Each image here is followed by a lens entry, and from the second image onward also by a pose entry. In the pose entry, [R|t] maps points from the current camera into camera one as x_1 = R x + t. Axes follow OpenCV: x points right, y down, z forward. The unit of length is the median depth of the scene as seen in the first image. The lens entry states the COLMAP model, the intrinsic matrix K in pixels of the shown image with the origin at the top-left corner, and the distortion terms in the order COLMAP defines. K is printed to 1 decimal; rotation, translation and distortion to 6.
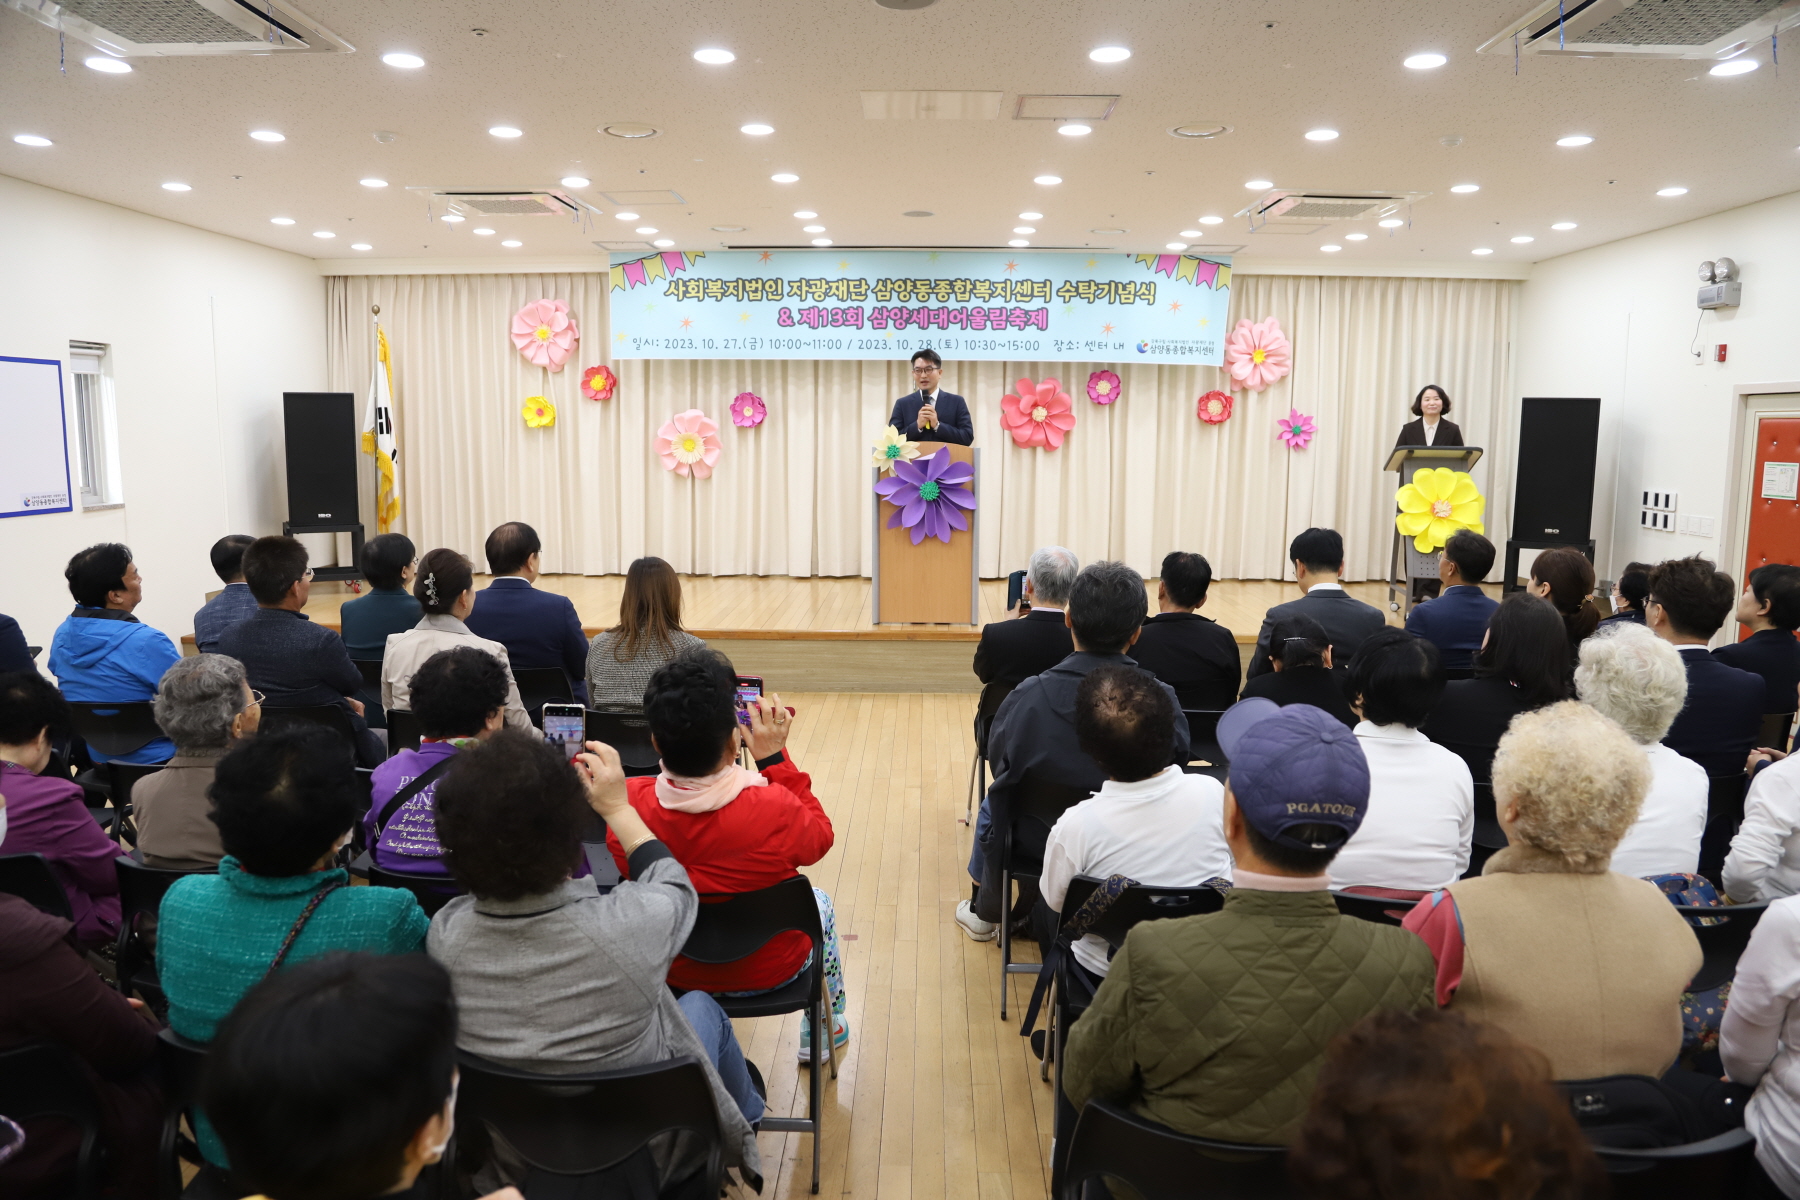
lens RADIAL K [[1230.1, 0, 900.0], [0, 1230.1, 600.0], [0, 0, 1]] dist [-0.125198, 0.071837]
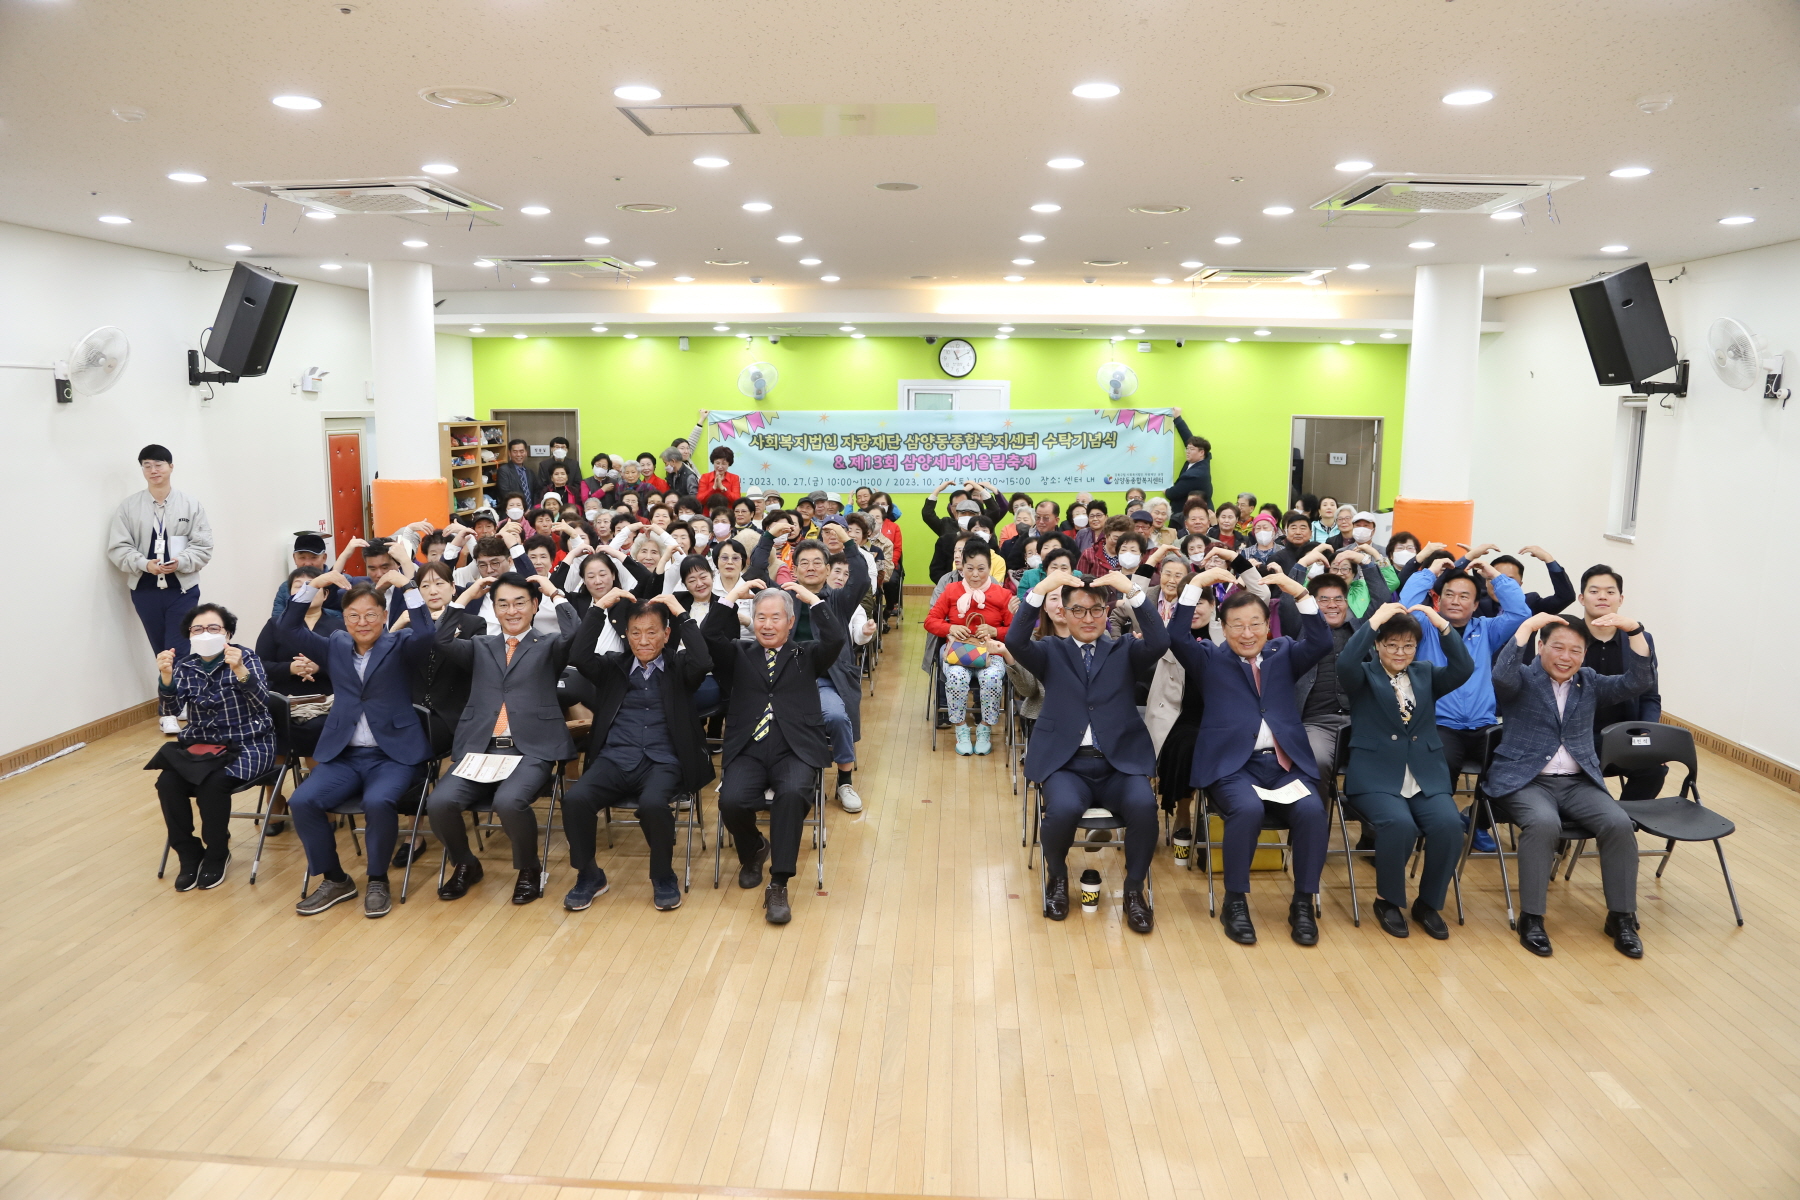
lens RADIAL K [[1216.9, 0, 900.7], [0, 1216.9, 605.1], [0, 0, 1]] dist [-0.128768, 0.069635]
pose [[0.999628, -0.011091, -0.024912, 0.004630], [0.011827, 0.999492, 0.029579, -0.114615], [0.024572, -0.029863, 0.999252, -0.332837]]
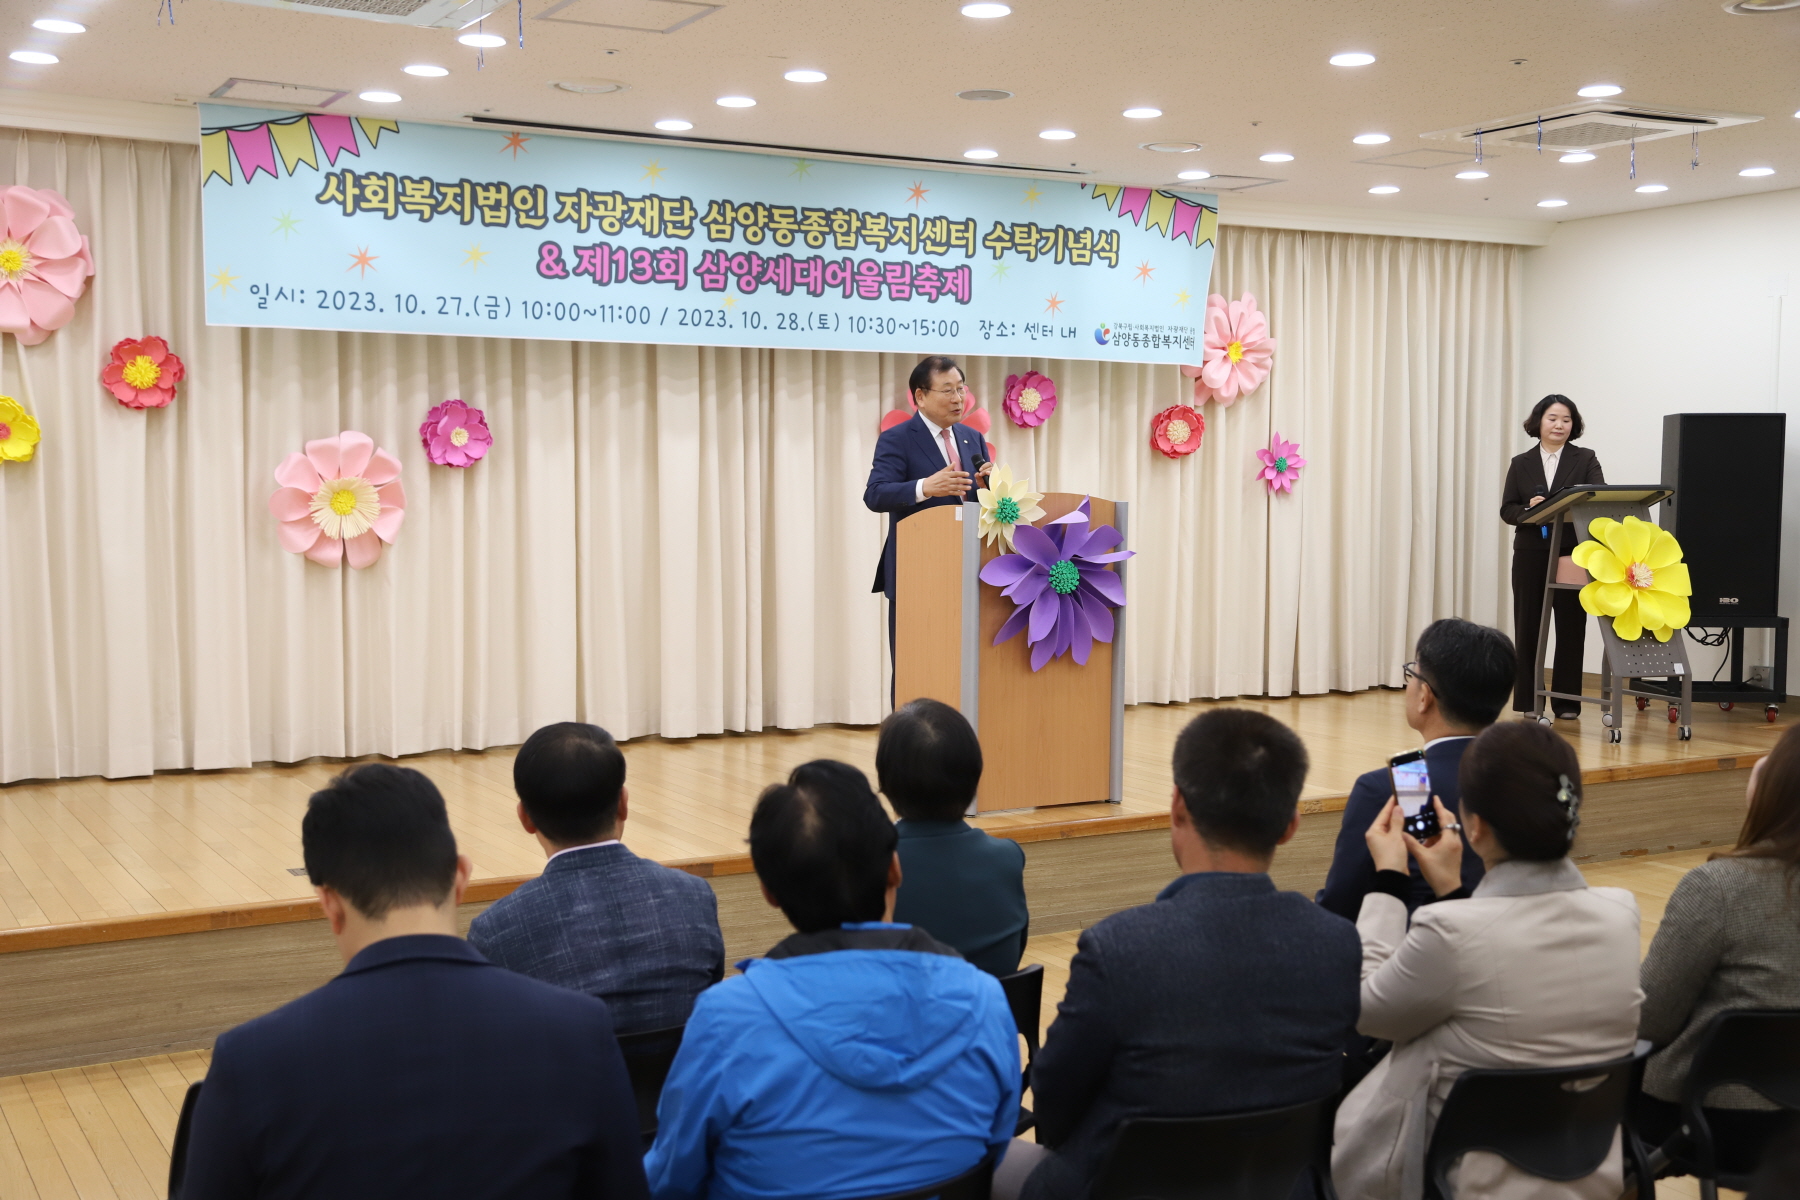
lens RADIAL K [[2033.7, 0, 902.8], [0, 2033.7, 612.3], [0, 0, 1]] dist [0.055051, 0.038261]
pose [[0.857627, -0.040507, 0.512674, -0.426088], [0.074044, 0.996232, -0.045150, -0.027238], [-0.508914, 0.076683, 0.857395, 0.171234]]
